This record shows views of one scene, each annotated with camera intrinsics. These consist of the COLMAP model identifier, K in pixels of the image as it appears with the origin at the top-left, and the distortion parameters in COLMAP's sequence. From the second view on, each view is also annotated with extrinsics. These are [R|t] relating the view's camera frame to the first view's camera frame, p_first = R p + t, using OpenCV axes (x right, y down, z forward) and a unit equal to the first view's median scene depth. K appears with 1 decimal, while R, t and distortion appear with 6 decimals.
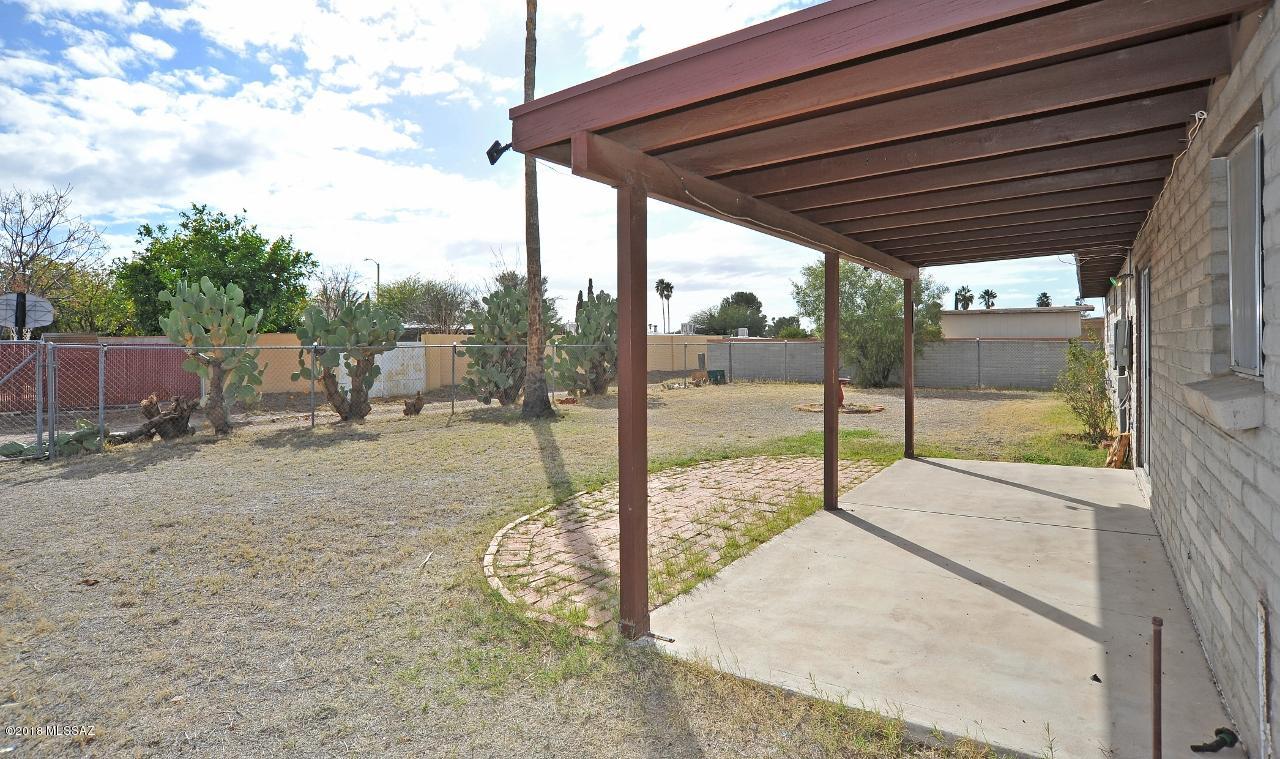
lens RADIAL K [[659.0, 0, 638.1], [0, 659.0, 311.1], [0, 0, 1]] dist [-0.004706, -0.000047]
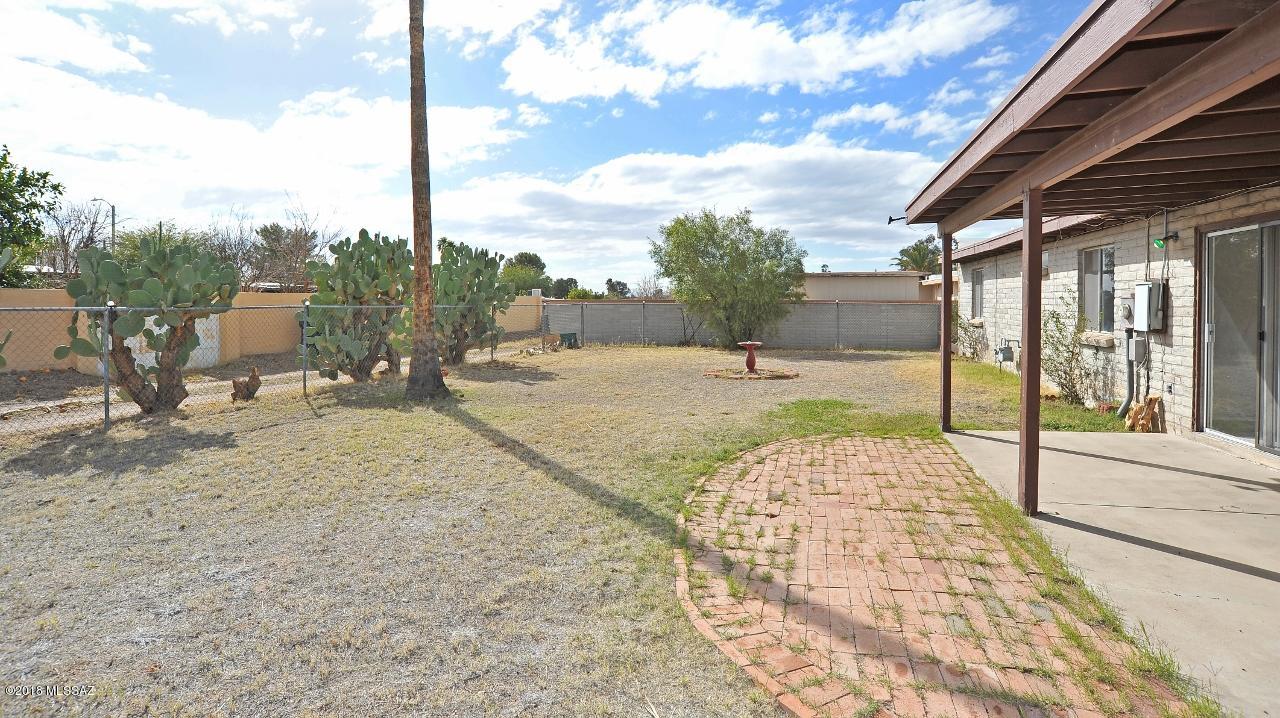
lens RADIAL K [[649.2, 0, 639.6], [0, 649.2, 310.6], [0, 0, 1]] dist [-0.074271, 0.043973]
pose [[0.941669, -0.000880, 0.336541, -0.129246], [-0.018862, 0.998287, 0.055389, 0.007325], [-0.336013, -0.058506, 0.940039, 0.143488]]
